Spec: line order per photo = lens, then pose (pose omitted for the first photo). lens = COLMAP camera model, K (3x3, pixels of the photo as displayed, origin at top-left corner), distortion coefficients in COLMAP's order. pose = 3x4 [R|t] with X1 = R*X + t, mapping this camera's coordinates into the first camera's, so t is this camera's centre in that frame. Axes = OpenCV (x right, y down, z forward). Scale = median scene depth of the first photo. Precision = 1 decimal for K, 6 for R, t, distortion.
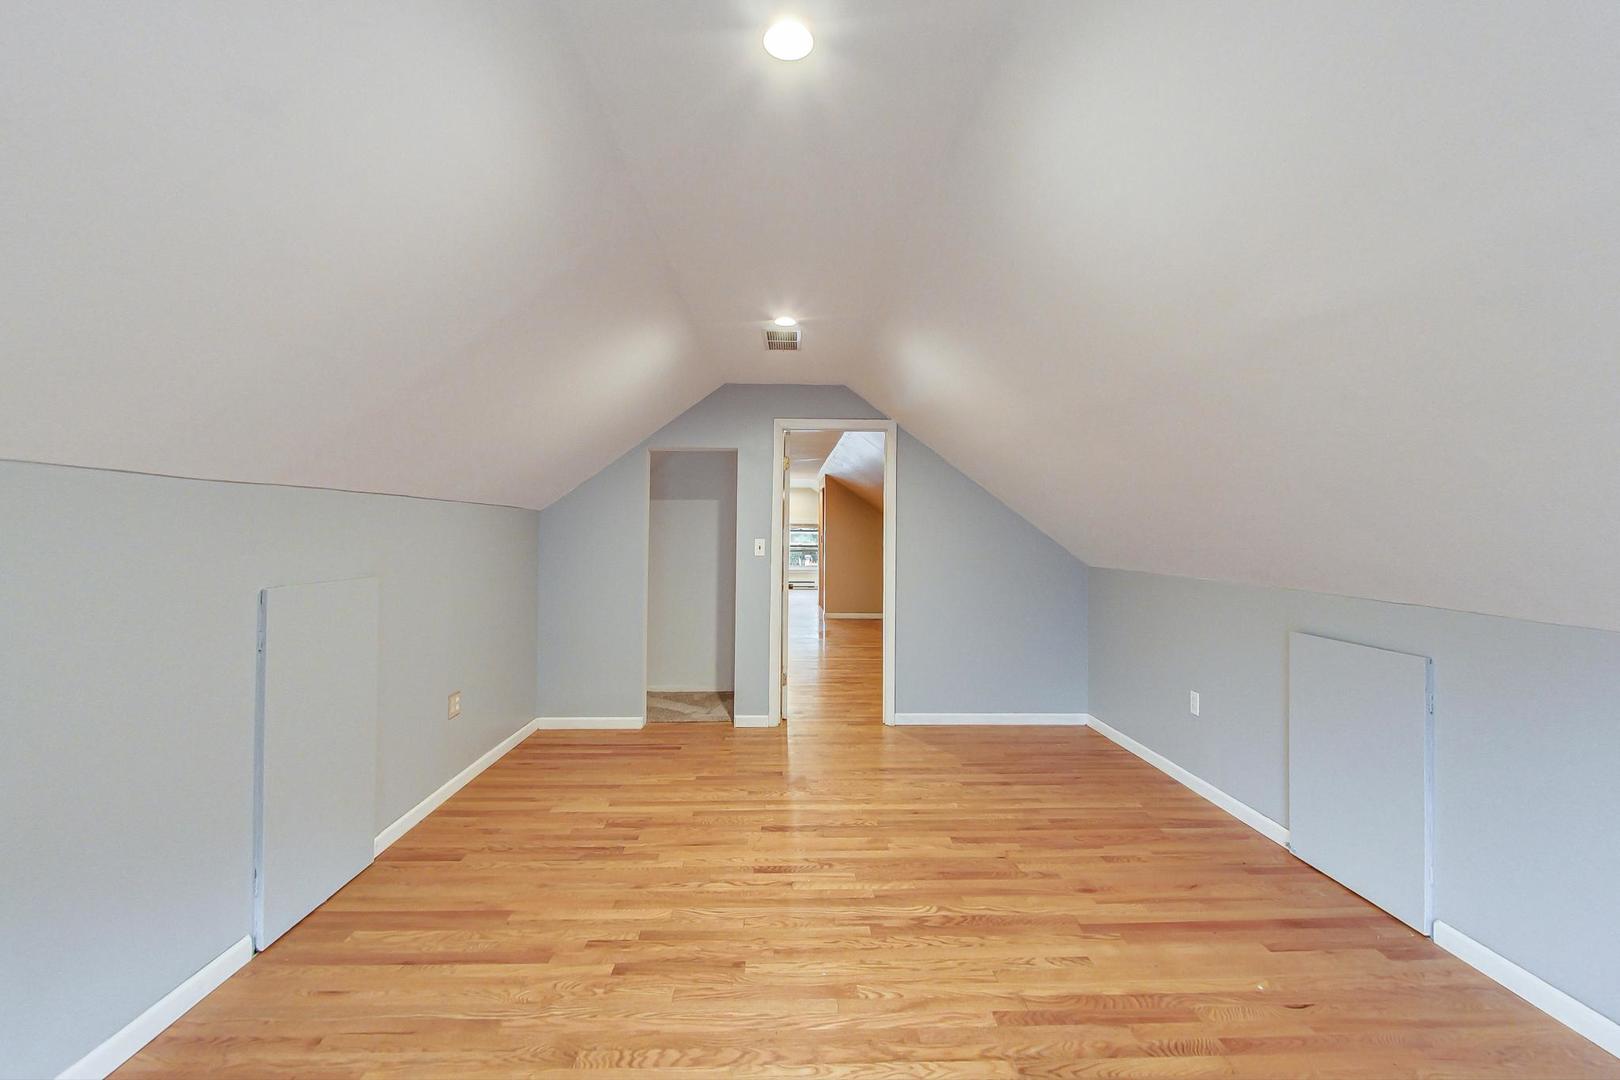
lens RADIAL K [[729.8, 0, 807.7], [0, 729.8, 535.6], [0, 0, 1]] dist [-0.000719, -0.000270]
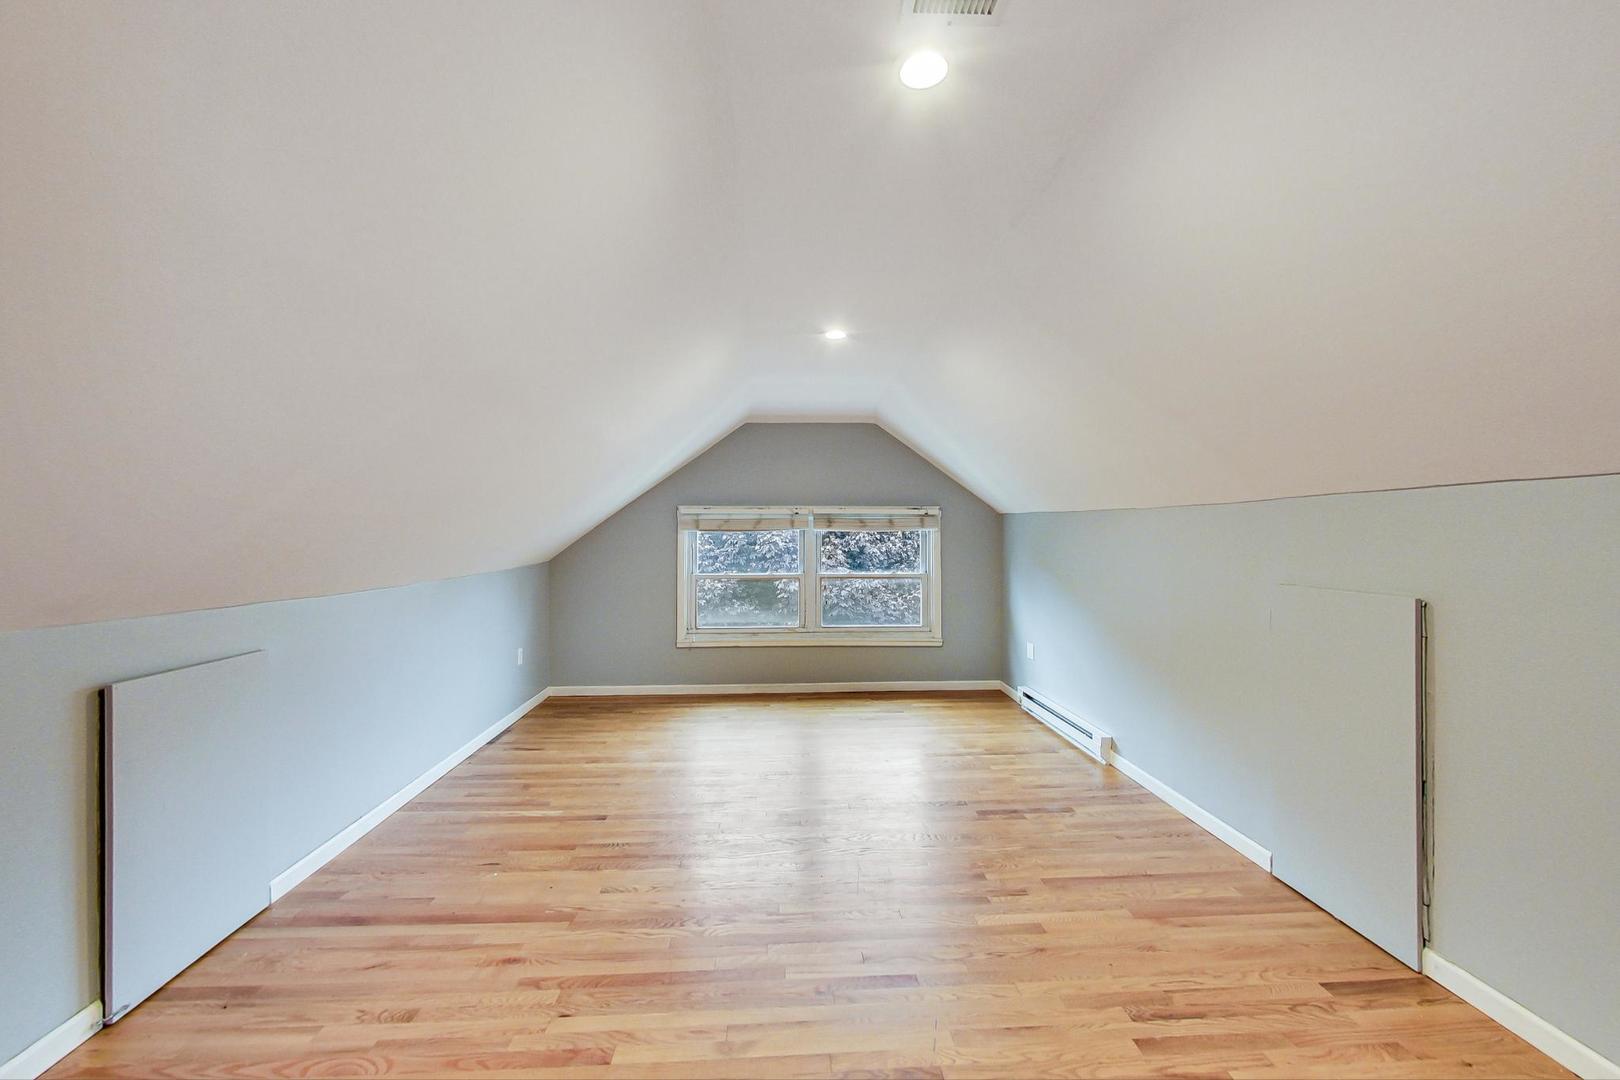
lens RADIAL K [[729.8, 0, 807.7], [0, 729.8, 535.6], [0, 0, 1]] dist [-0.000719, -0.000270]
pose [[-0.999777, -0.006188, -0.020186, 0.066438], [-0.006228, 0.999979, 0.001962, -0.006939], [0.020174, 0.002087, -0.999794, 1.963028]]
